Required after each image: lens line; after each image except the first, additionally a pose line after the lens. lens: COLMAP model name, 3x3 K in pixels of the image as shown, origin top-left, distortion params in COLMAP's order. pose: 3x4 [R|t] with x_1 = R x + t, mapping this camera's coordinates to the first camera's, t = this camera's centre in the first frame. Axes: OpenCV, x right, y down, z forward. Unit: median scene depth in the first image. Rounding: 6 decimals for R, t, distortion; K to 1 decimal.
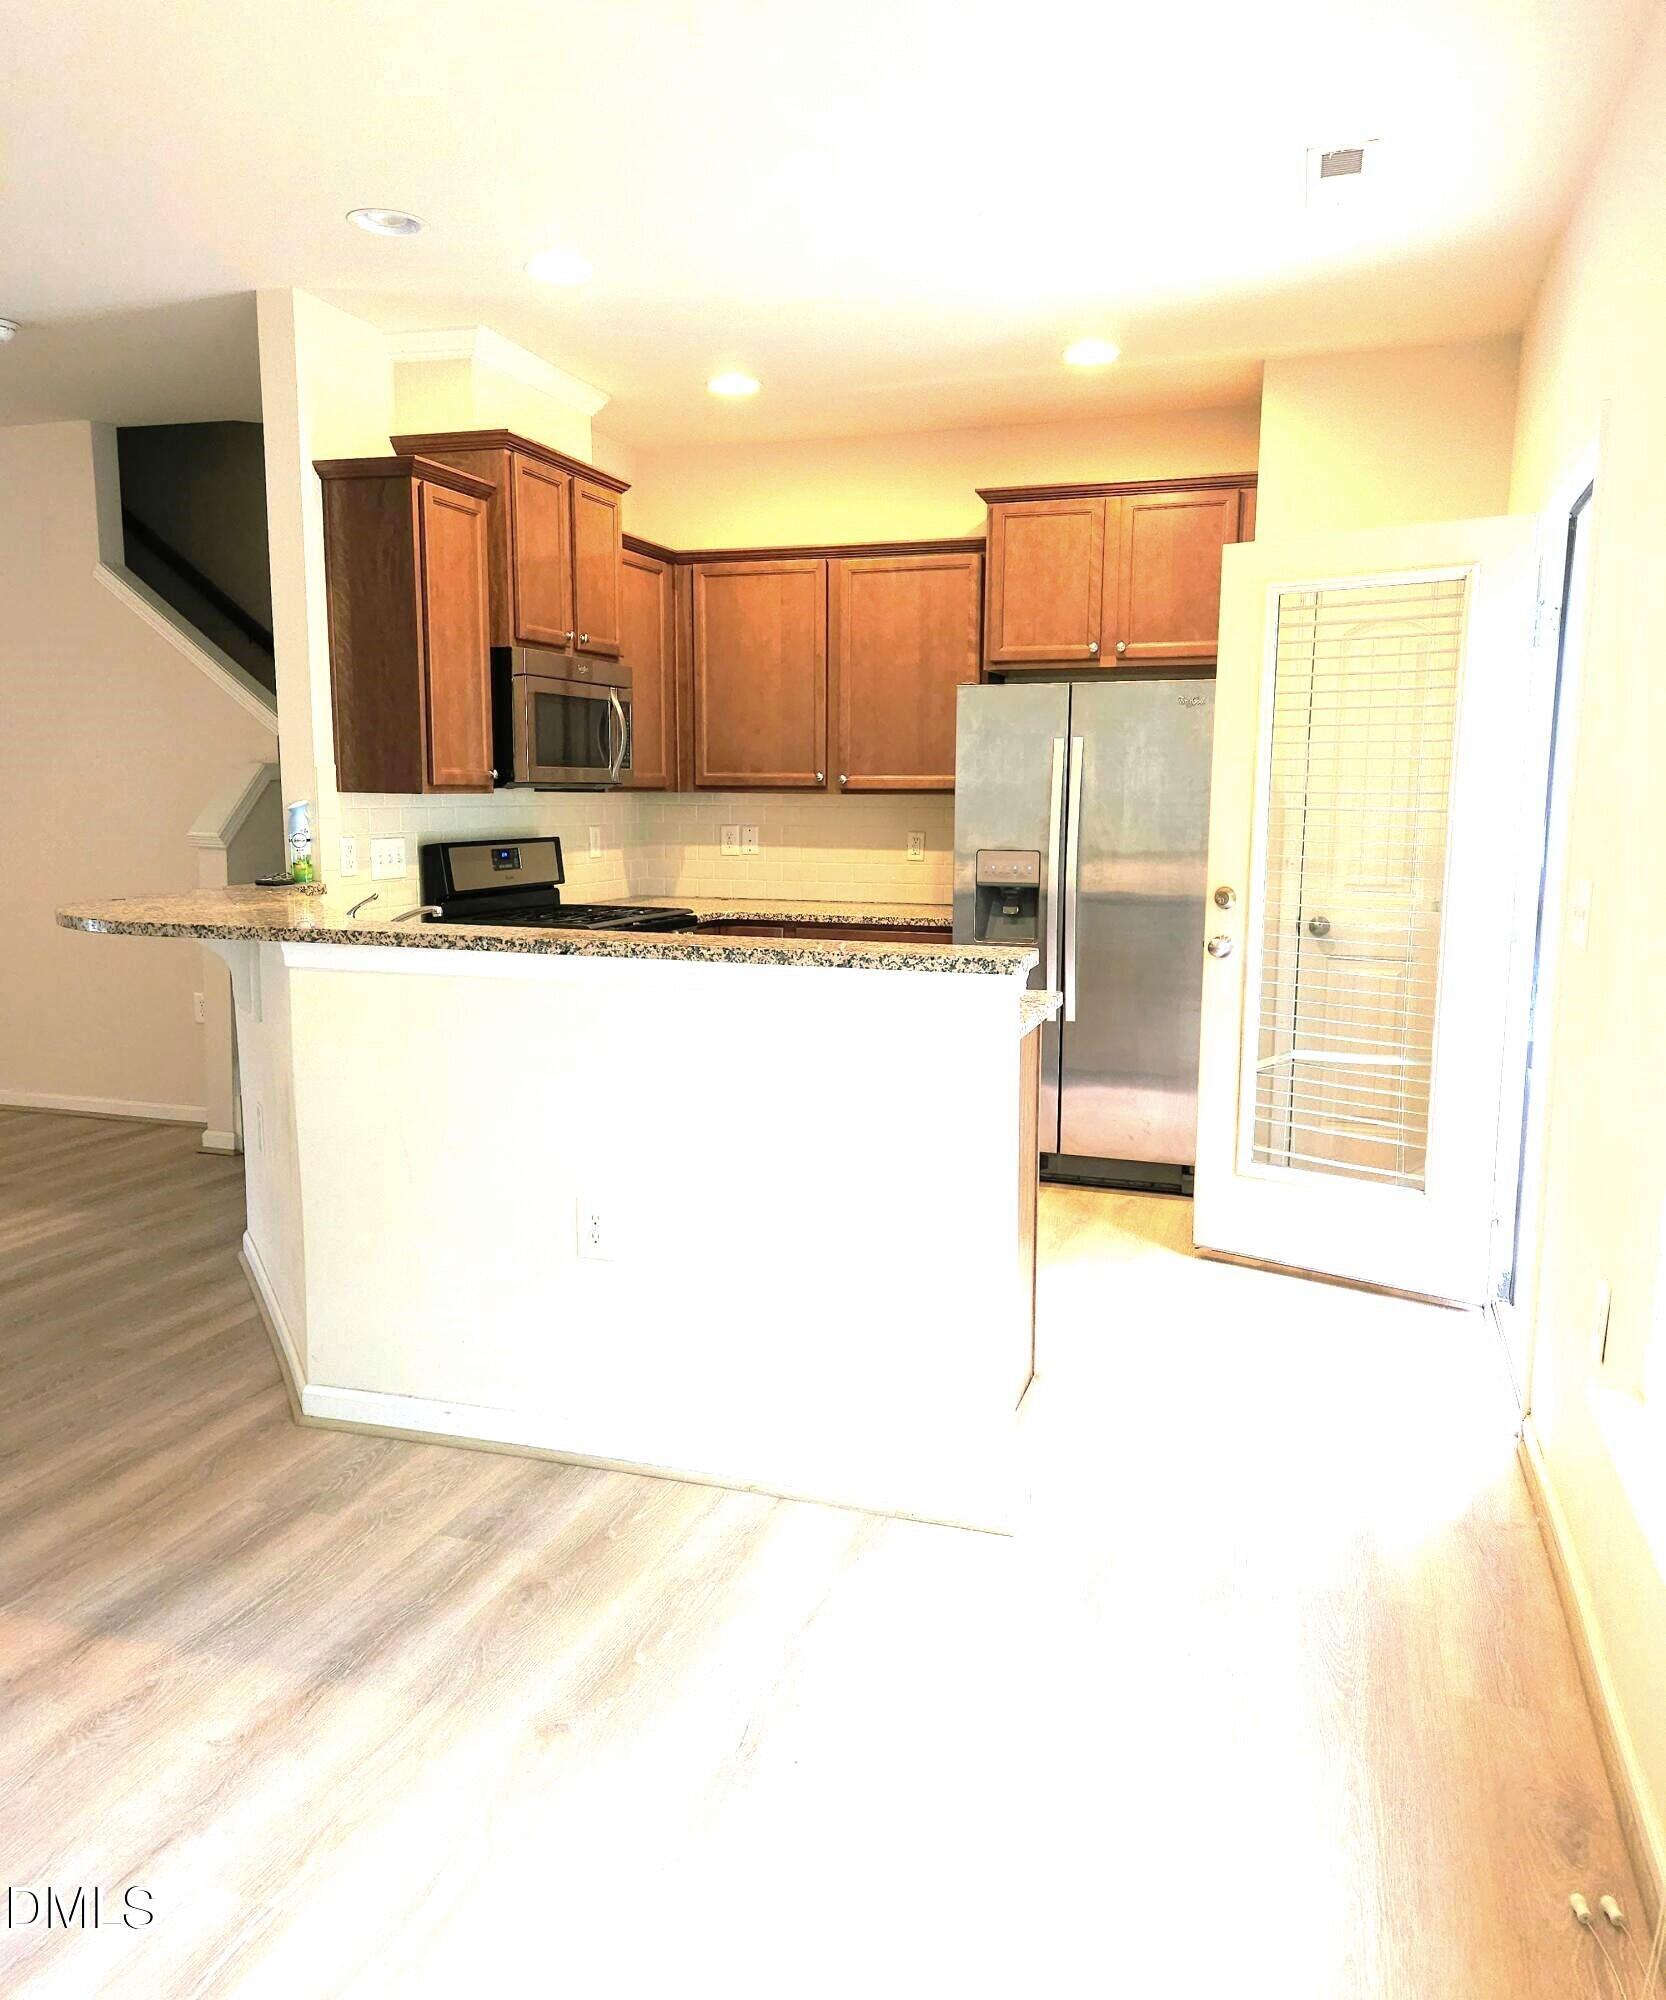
lens RADIAL K [[1487.3, 0, 833.0], [0, 1487.3, 1000.0], [0, 0, 1]] dist [0.053137, 0.002386]
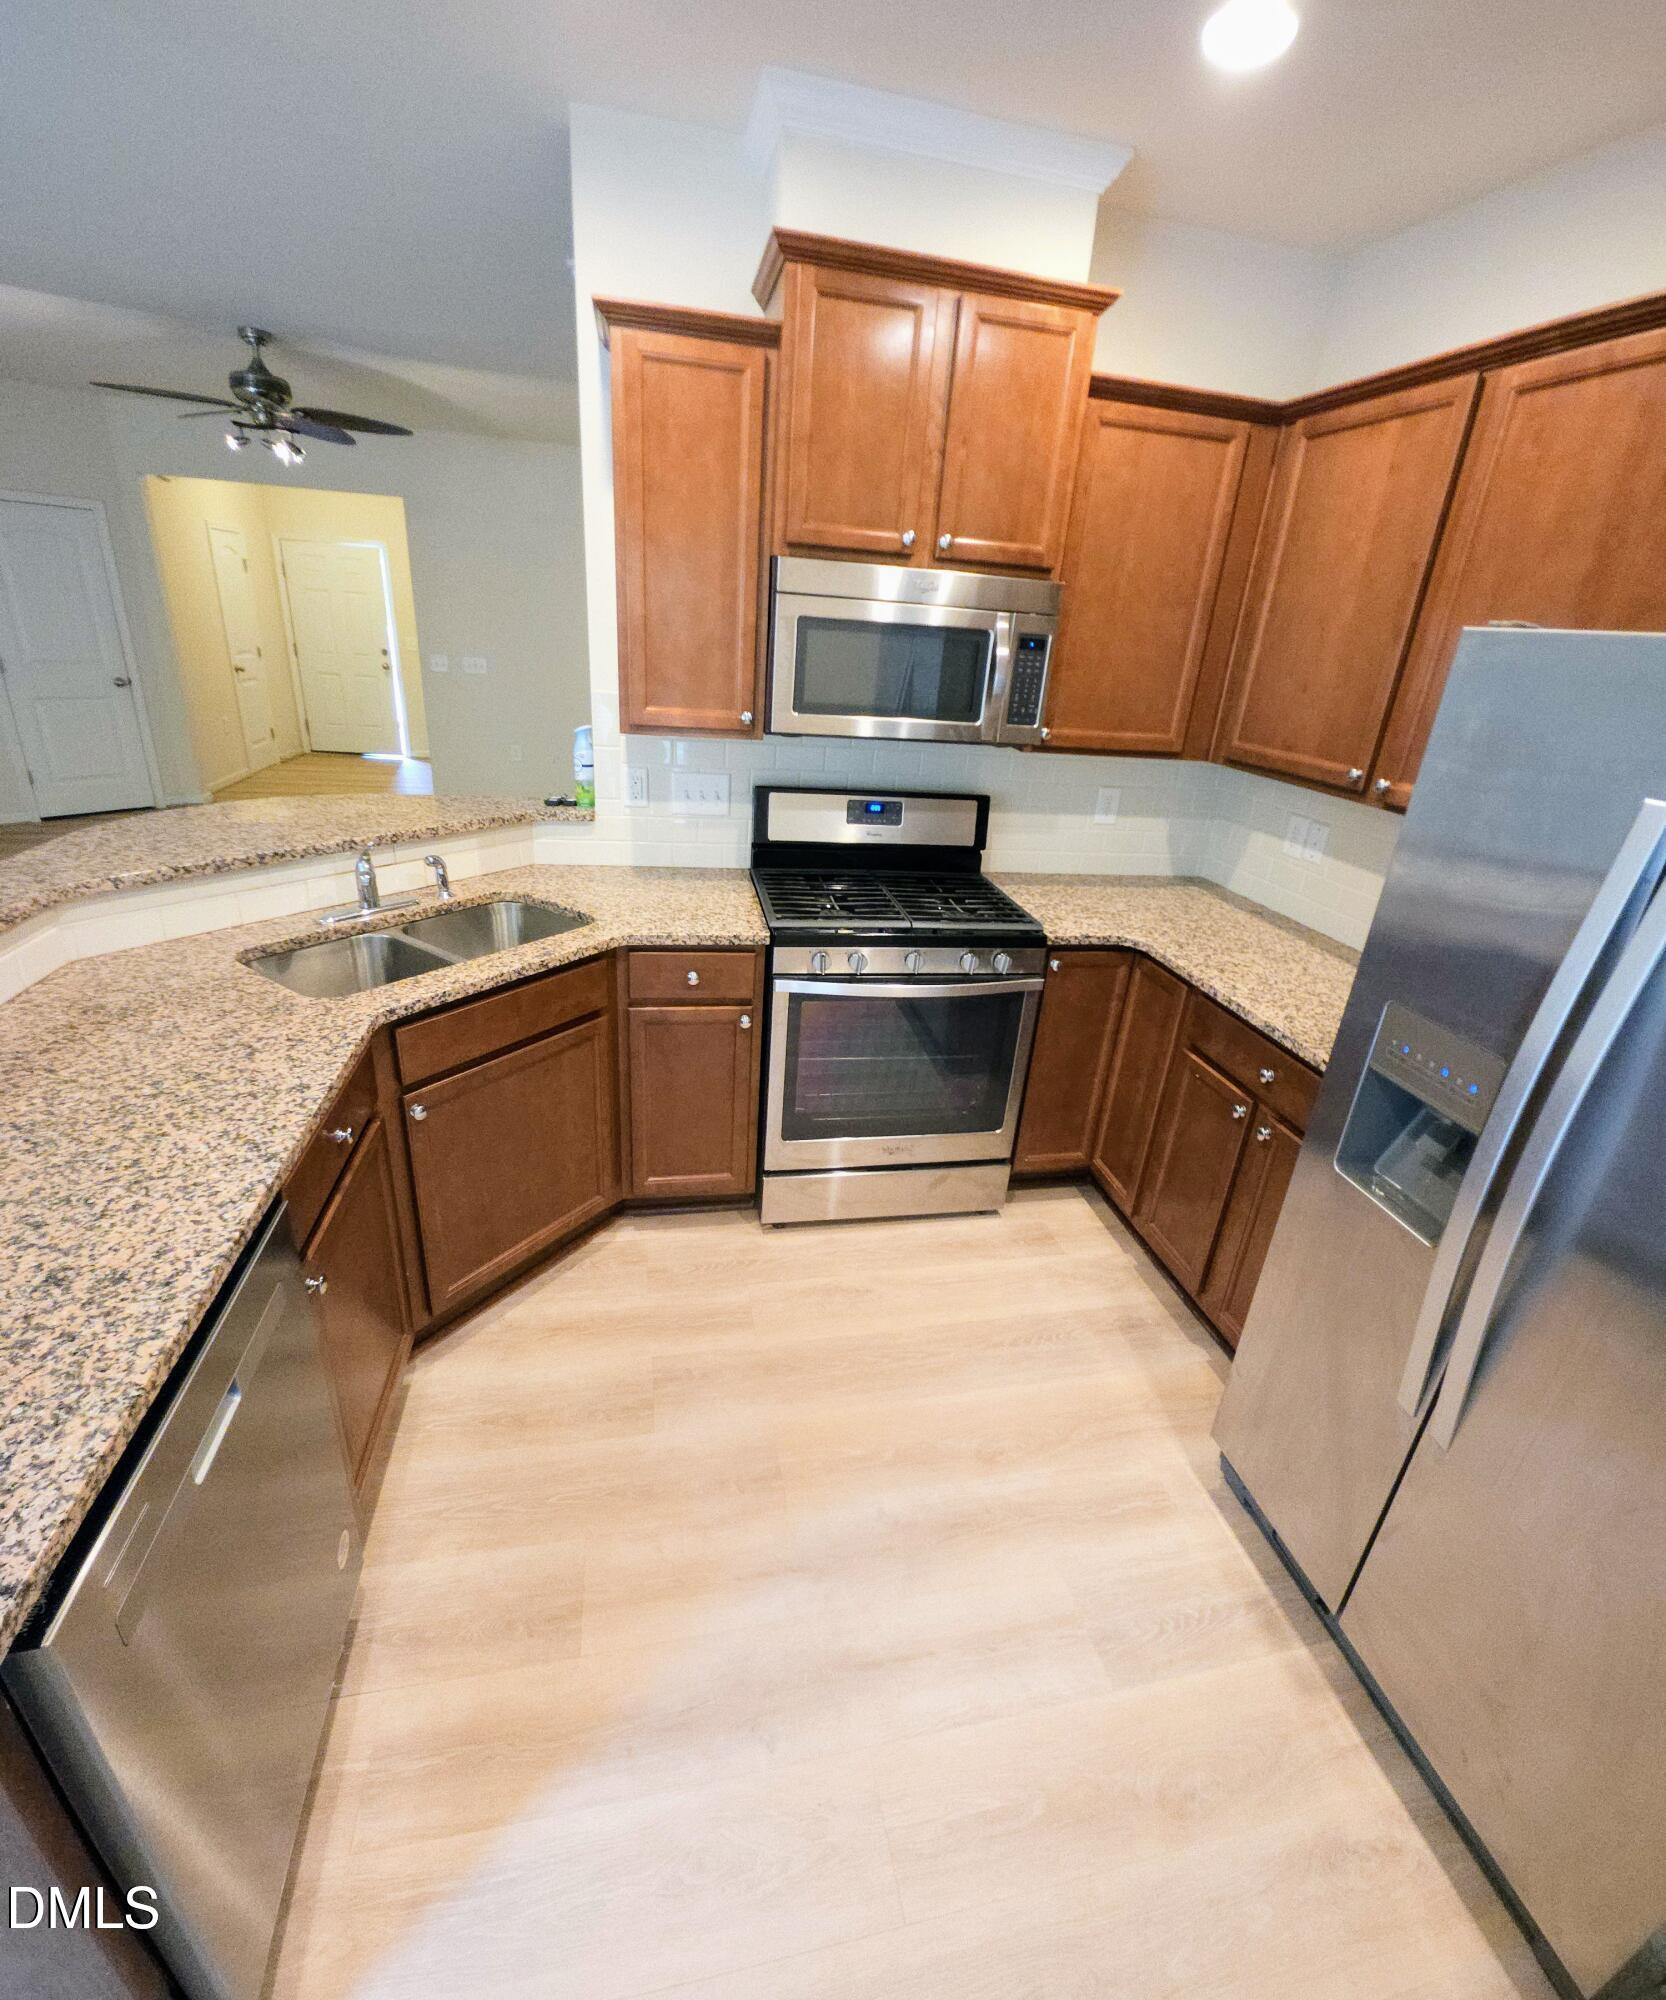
lens RADIAL K [[892.1, 0, 840.6], [0, 892.1, 997.7], [0, 0, 1]] dist [-0.018394, -0.000378]
pose [[0.509574, 0.362123, -0.780513, 0.236624], [-0.190051, 0.932089, 0.308369, -0.159894], [0.839175, -0.008799, 0.543790, 0.730259]]
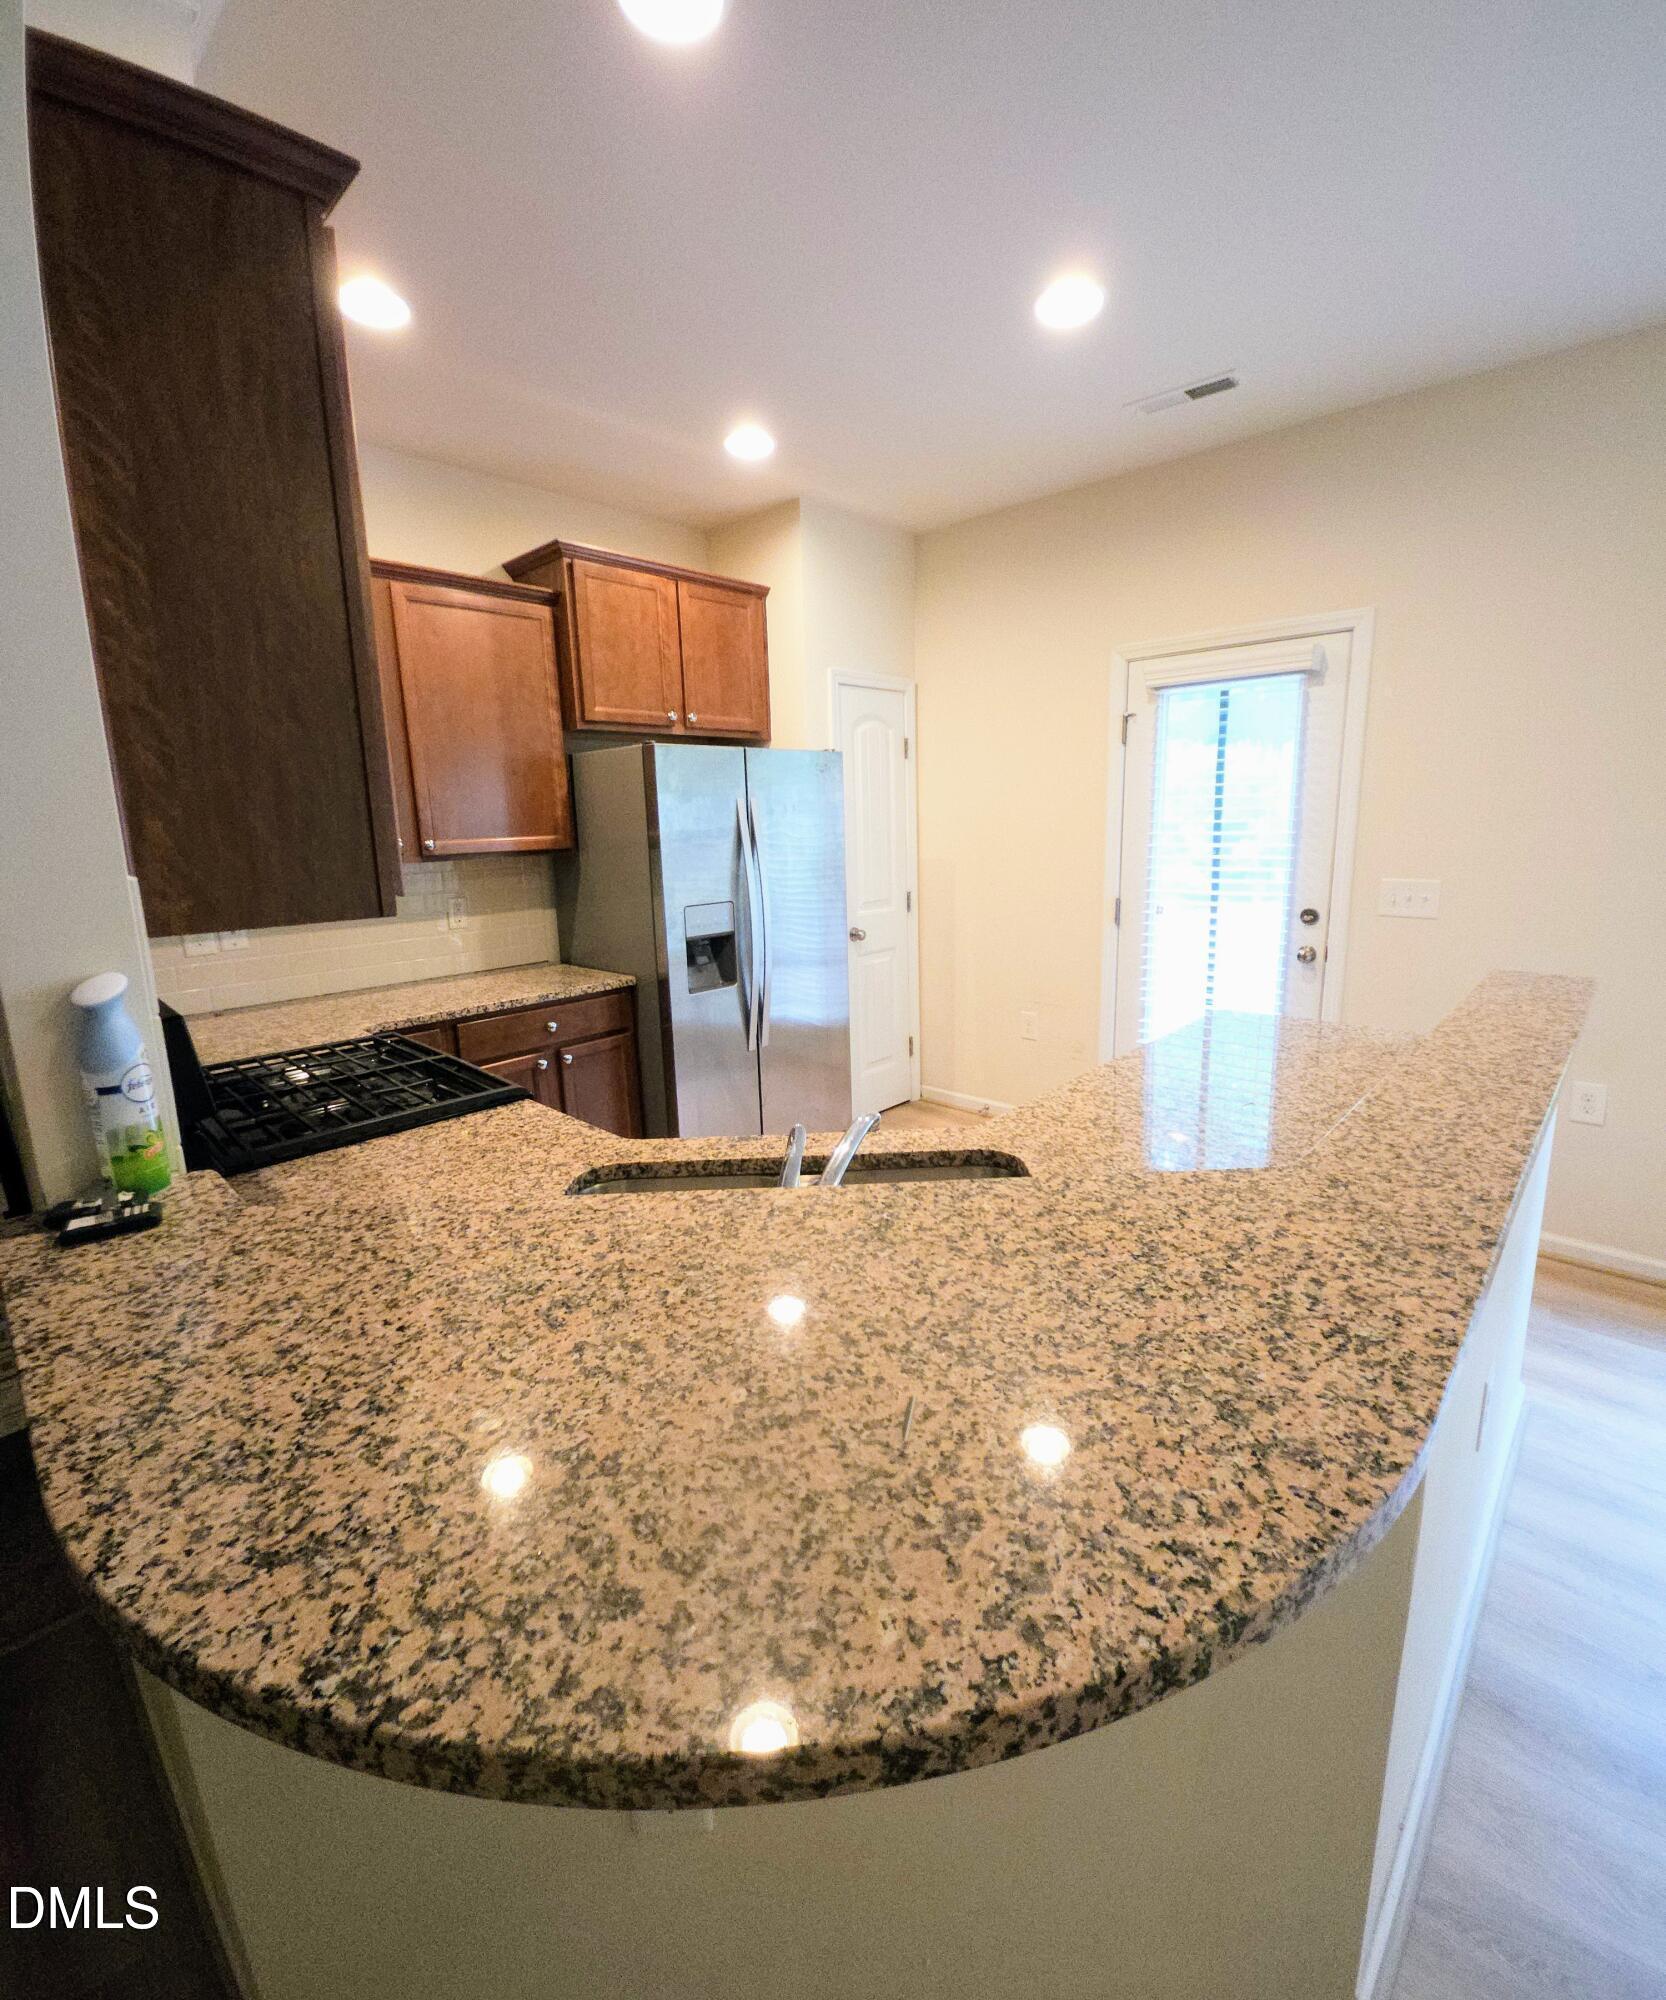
lens RADIAL K [[871.8, 0, 842.2], [0, 871.8, 984.8], [0, 0, 1]] dist [-0.001957, -0.000284]
pose [[0.420228, -0.190763, 0.887140, -0.412136], [0.155459, 0.978333, 0.136733, -0.117866], [-0.894003, 0.080455, 0.440779, 0.667700]]
